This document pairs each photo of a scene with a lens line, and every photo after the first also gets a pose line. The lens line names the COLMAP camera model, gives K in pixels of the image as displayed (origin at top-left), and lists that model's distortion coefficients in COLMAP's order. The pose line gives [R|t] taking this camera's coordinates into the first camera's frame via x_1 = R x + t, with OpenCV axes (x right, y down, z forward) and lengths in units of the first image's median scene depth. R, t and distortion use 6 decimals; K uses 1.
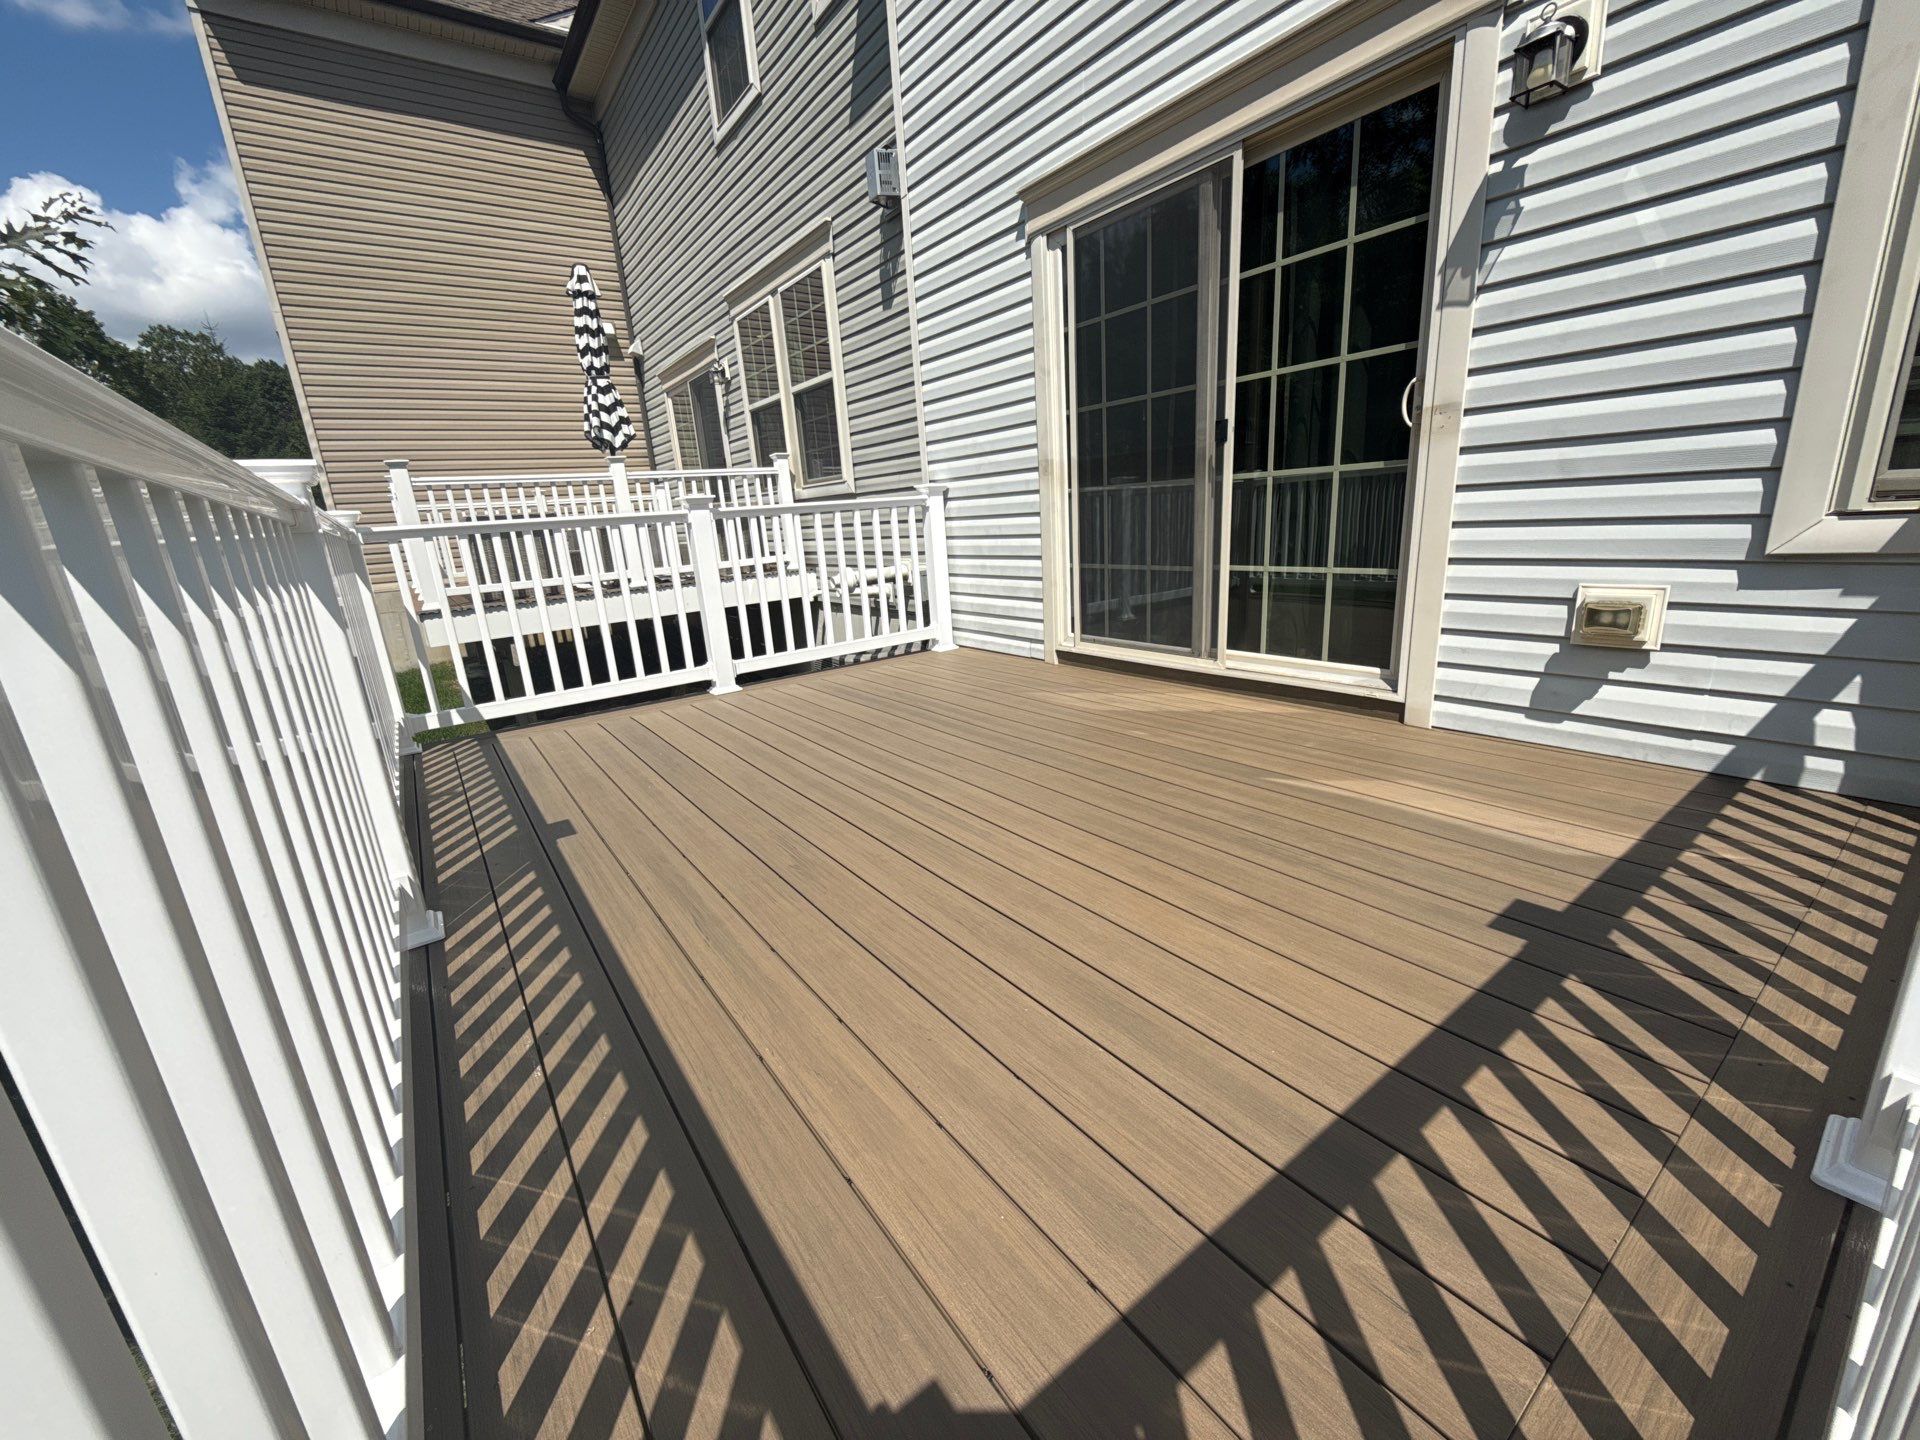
lens RADIAL K [[769.0, 0, 973.1], [0, 769.0, 715.1], [0, 0, 1]] dist [-0.000962, 0.000701]
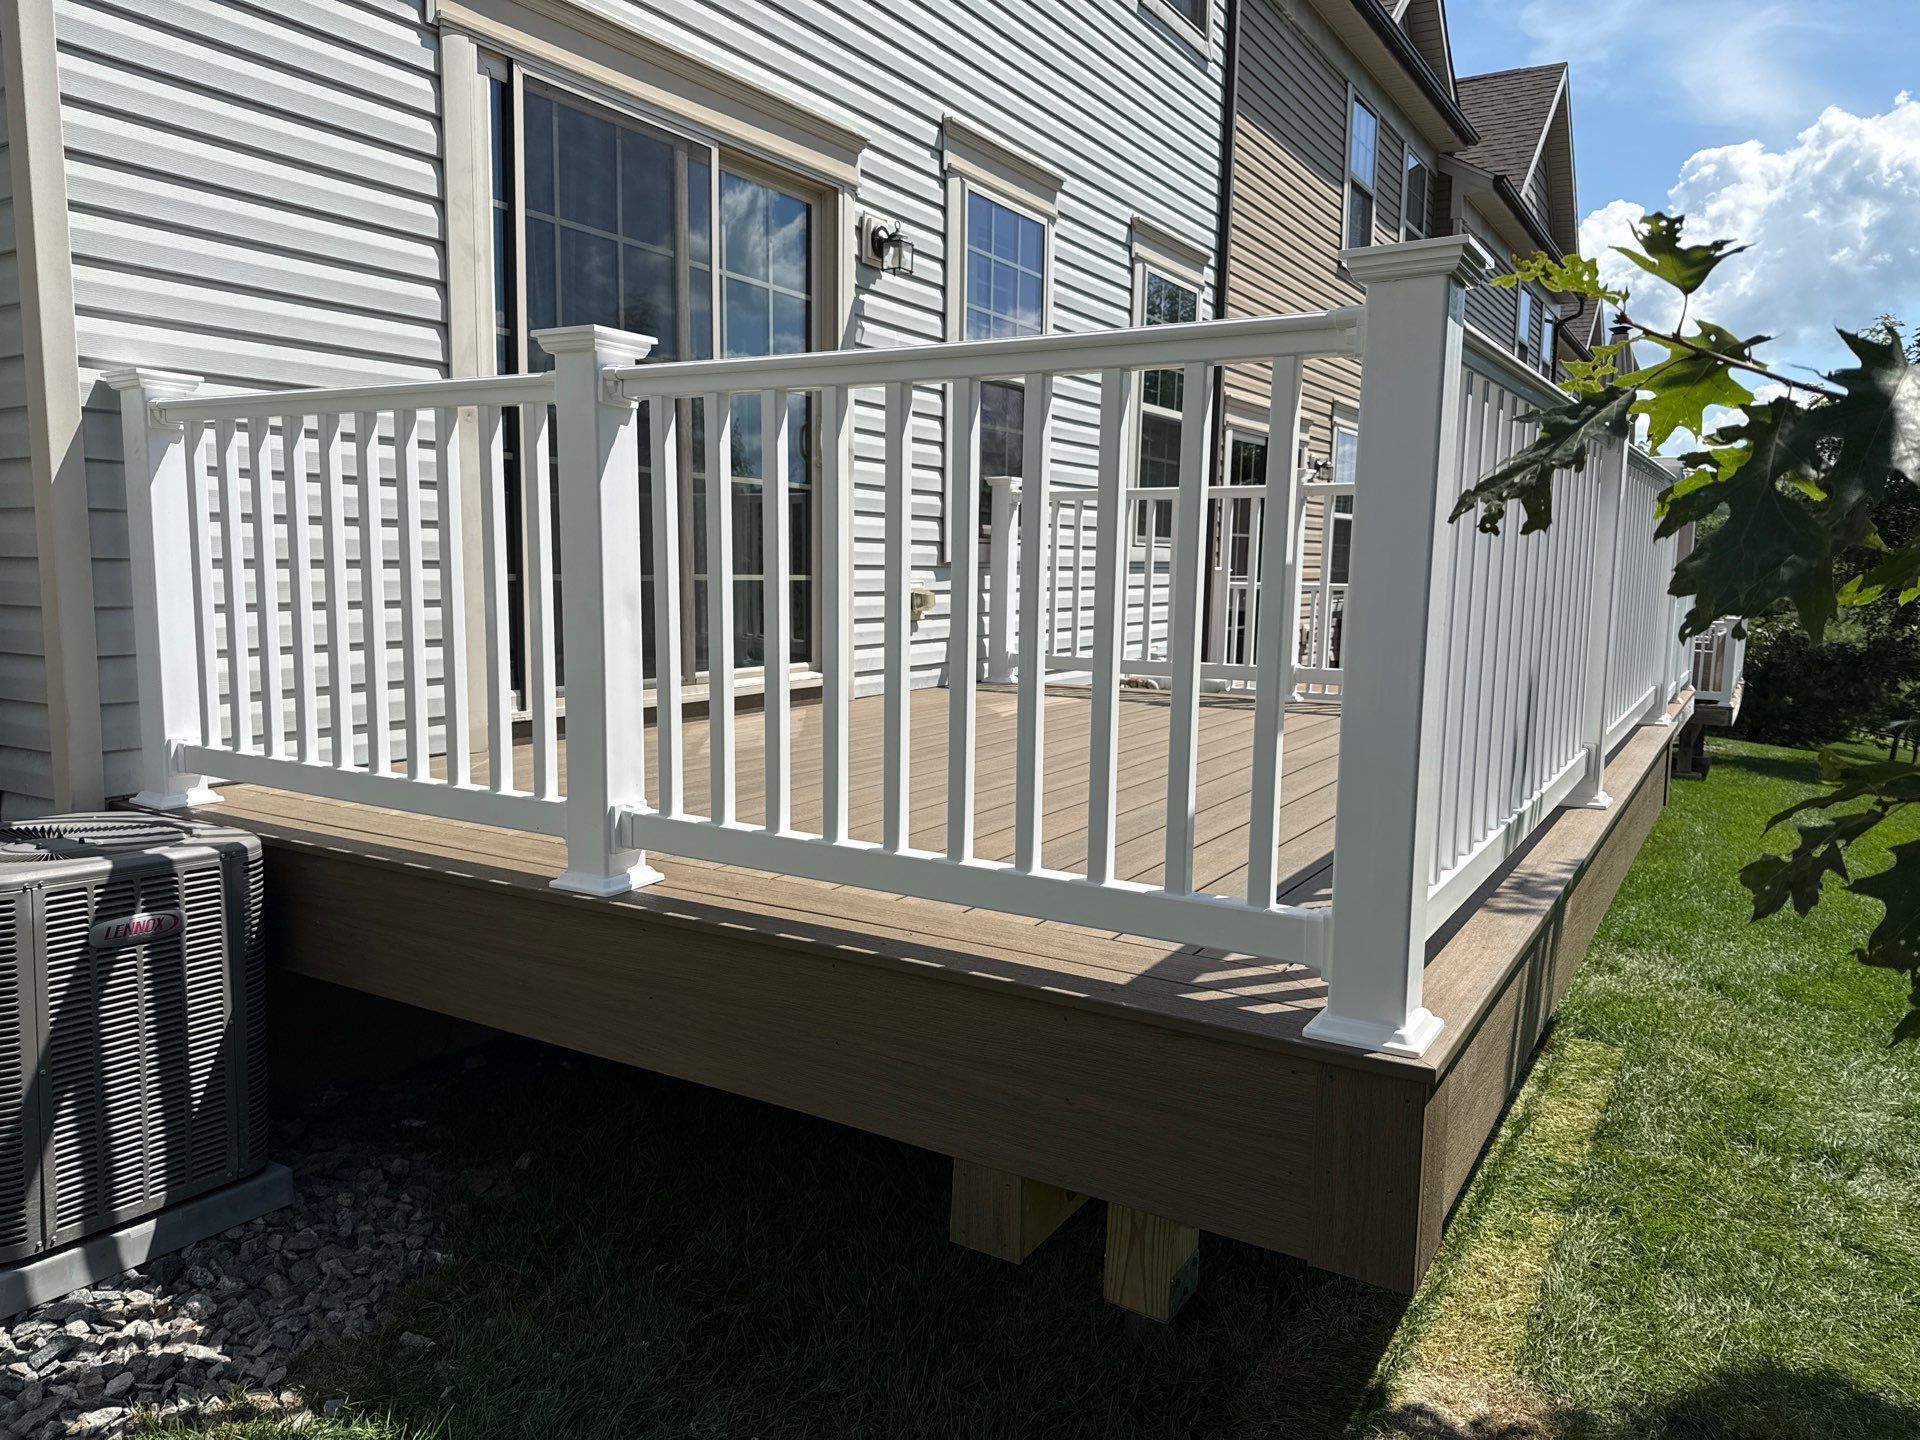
lens RADIAL K [[1327.7, 0, 1022.8], [0, 1327.7, 721.3], [0, 0, 1]] dist [0.106700, -0.153358]
pose [[-0.408512, -0.057840, 0.910918, -0.847284], [0.247961, 0.953426, 0.171740, -0.146761], [-0.878426, 0.296030, -0.375144, 0.911627]]
